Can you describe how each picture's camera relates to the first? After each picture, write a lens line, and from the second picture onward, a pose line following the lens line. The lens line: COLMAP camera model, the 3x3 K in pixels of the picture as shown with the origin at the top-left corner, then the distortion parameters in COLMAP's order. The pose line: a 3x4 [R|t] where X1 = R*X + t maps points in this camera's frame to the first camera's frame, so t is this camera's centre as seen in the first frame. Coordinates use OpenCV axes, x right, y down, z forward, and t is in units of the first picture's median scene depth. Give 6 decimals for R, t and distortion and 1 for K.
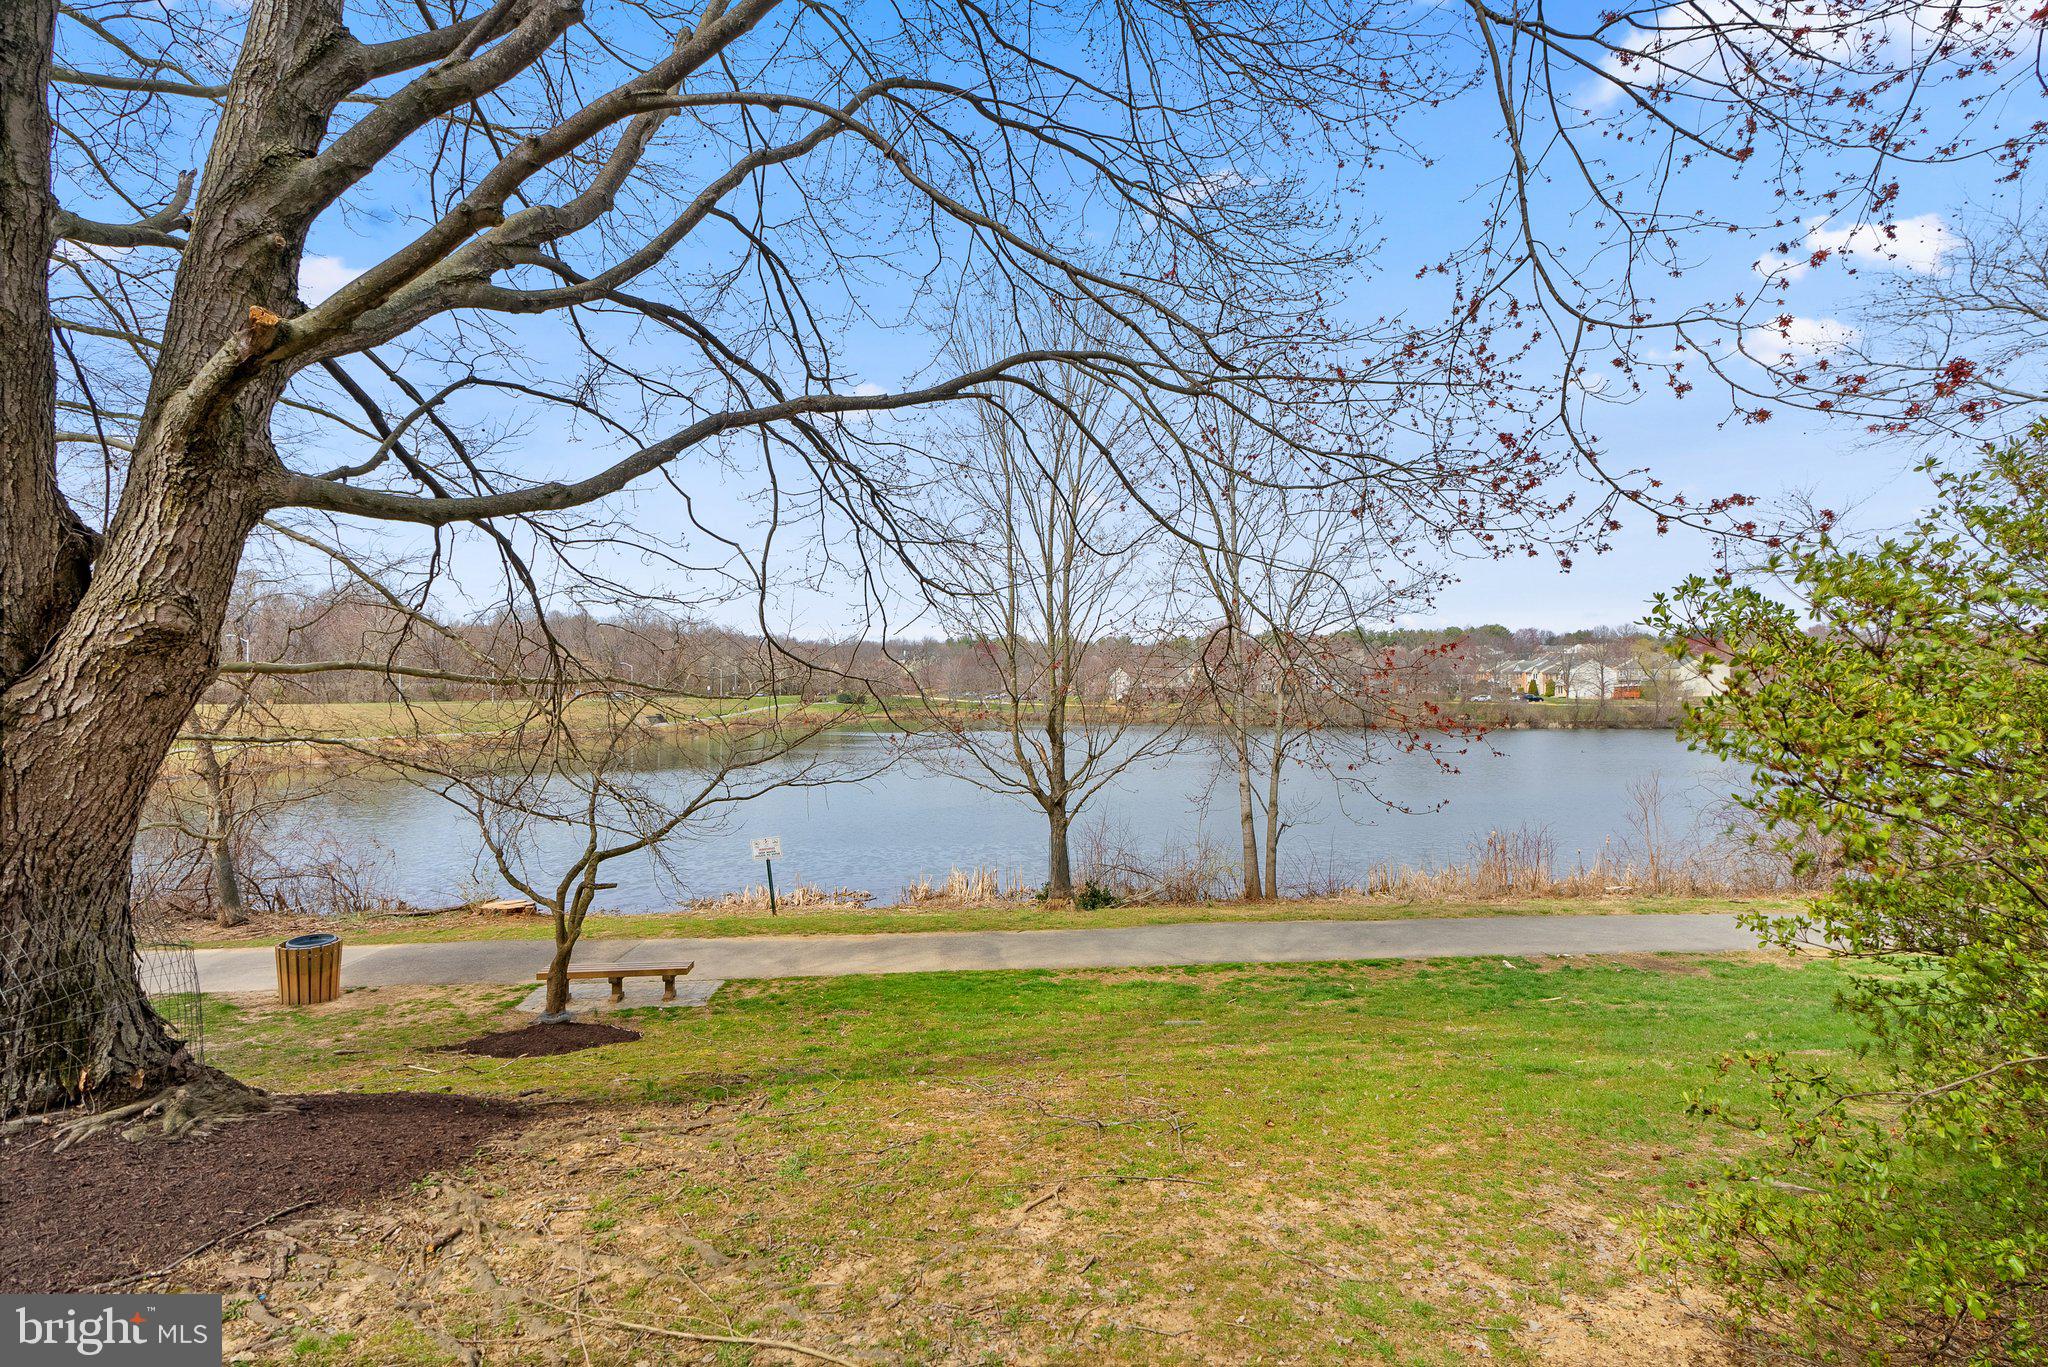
lens RADIAL K [[922.8, 0, 1008.8], [0, 922.8, 688.8], [0, 0, 1]] dist [-0.002271, -0.000273]
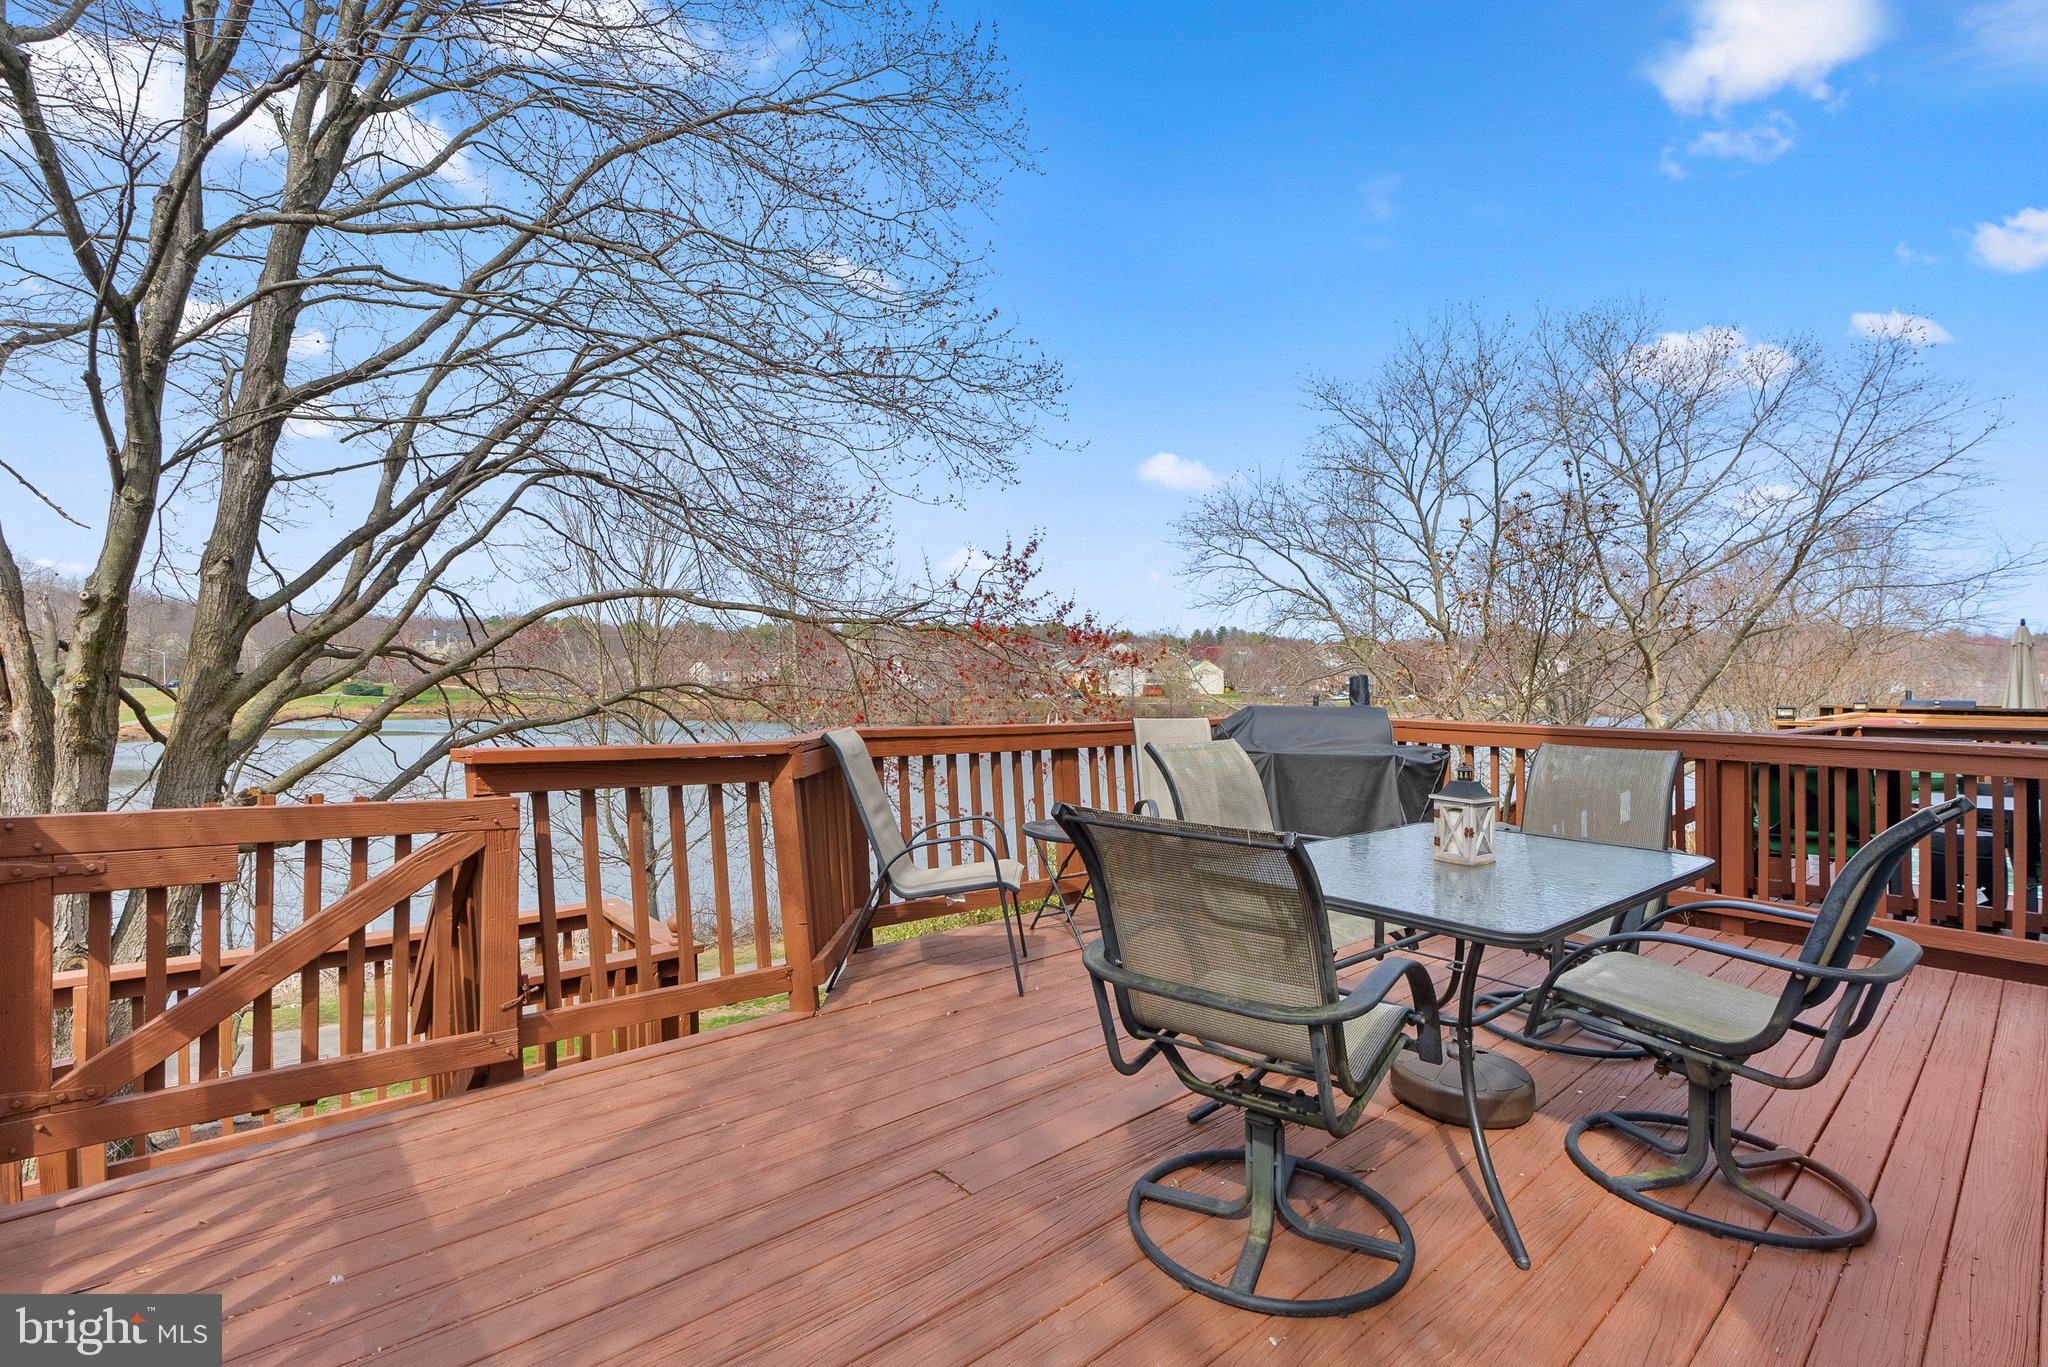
lens RADIAL K [[948.3, 0, 1023.4], [0, 948.3, 721.8], [0, 0, 1]] dist [-0.037153, 0.015621]
pose [[0.901946, -0.012170, 0.431677, -0.046119], [-0.008217, 0.998938, 0.045330, -0.181519], [-0.431770, -0.044432, 0.900889, -0.426347]]
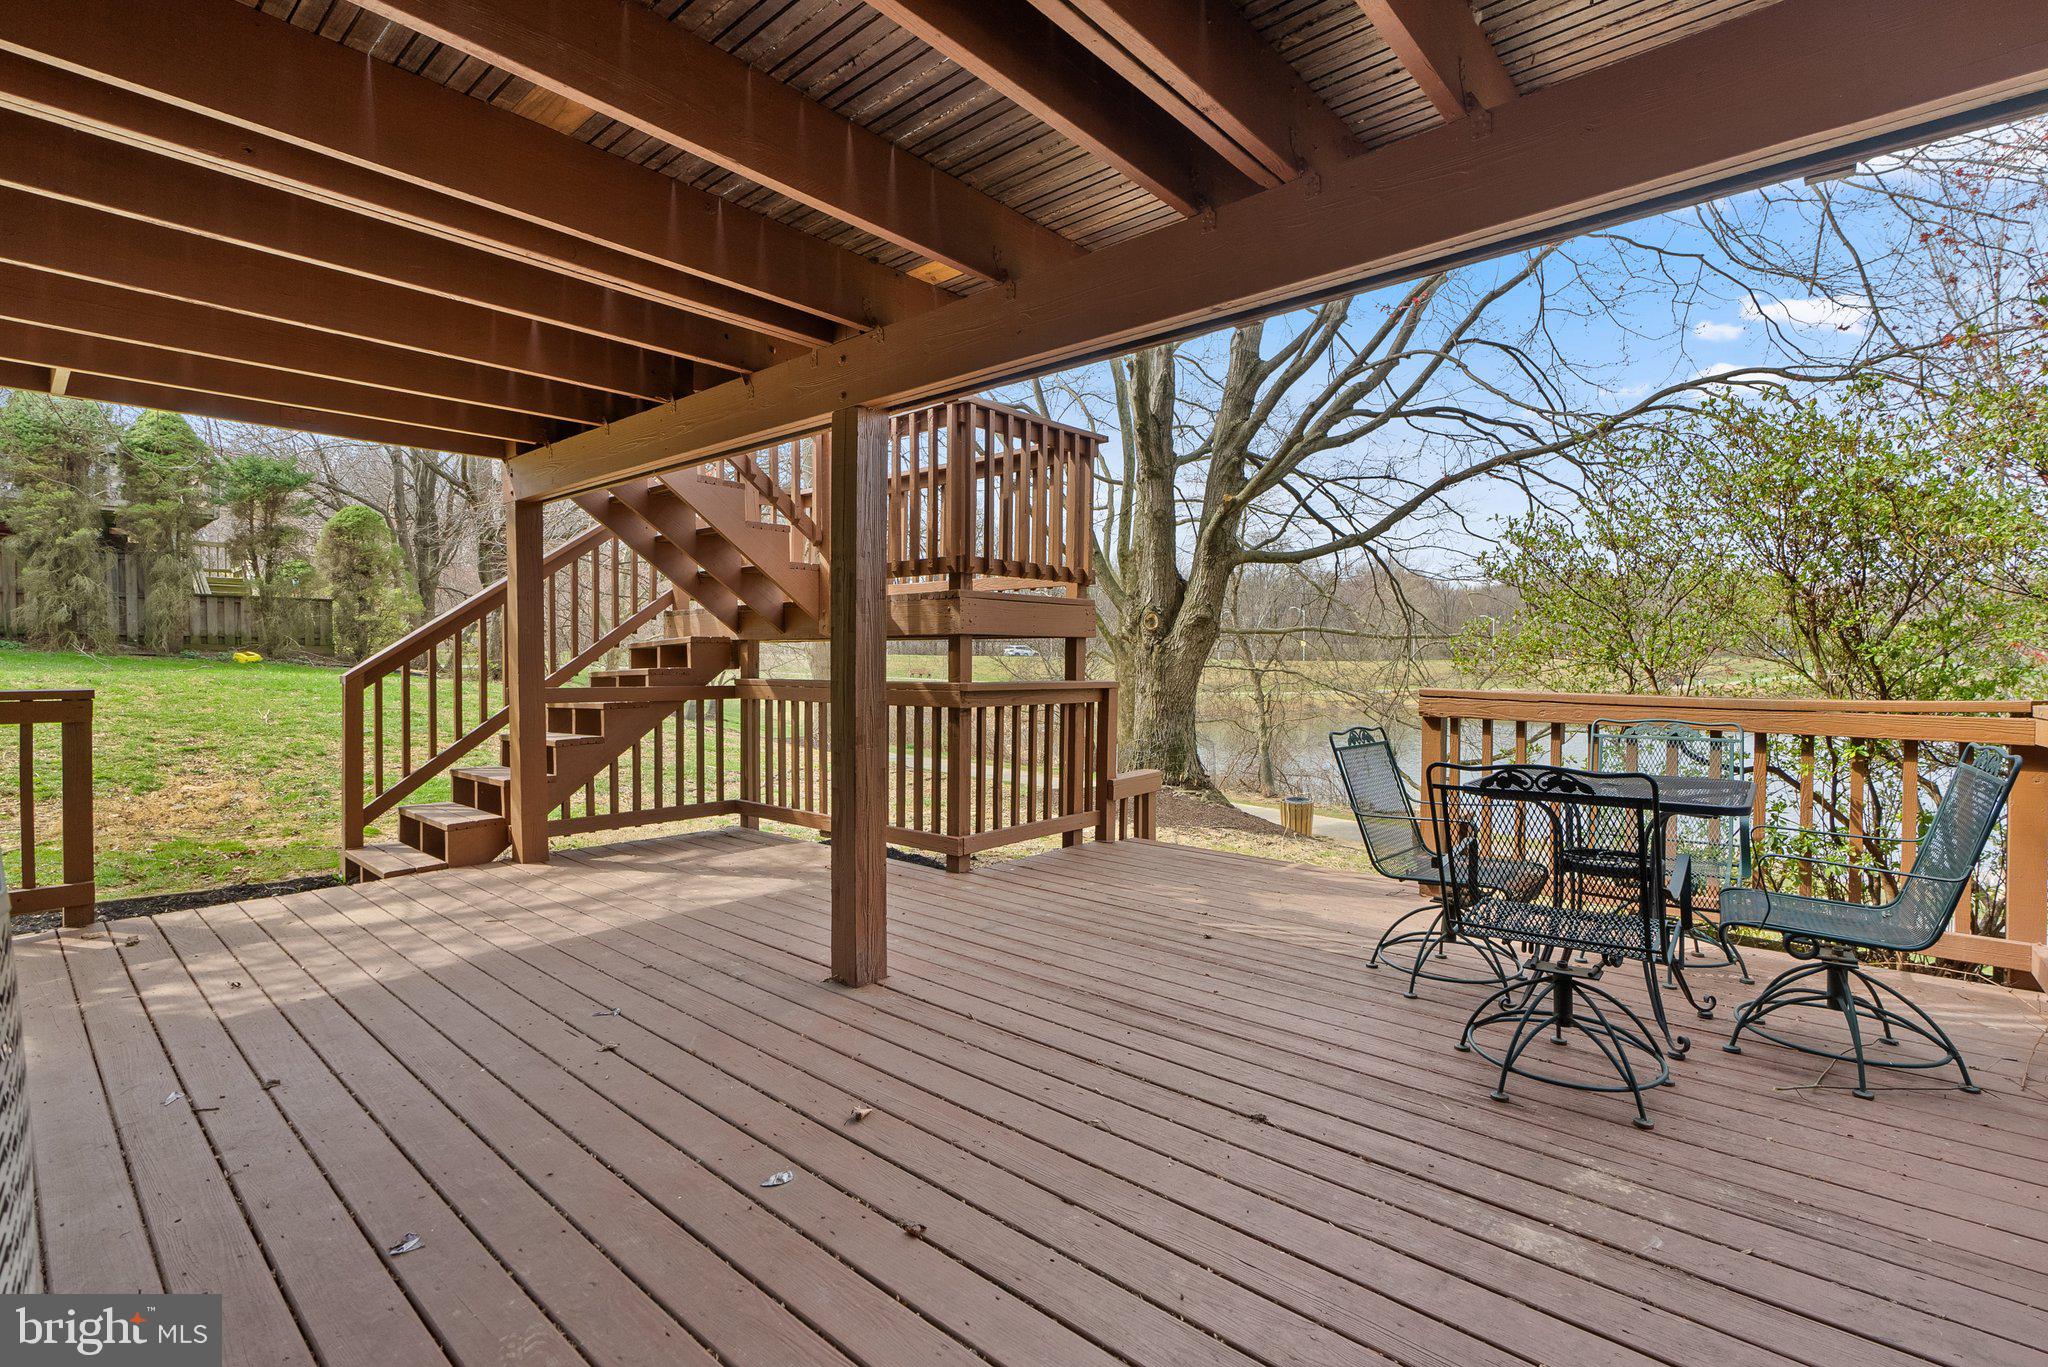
lens RADIAL K [[911.8, 0, 1009.4], [0, 911.8, 702.7], [0, 0, 1]] dist [-0.001326, 0.000242]
pose [[0.534211, 0.040497, -0.844380, 0.304395], [0.010457, 0.998459, 0.054502, 0.009955], [0.845286, -0.037945, 0.532965, -0.264863]]
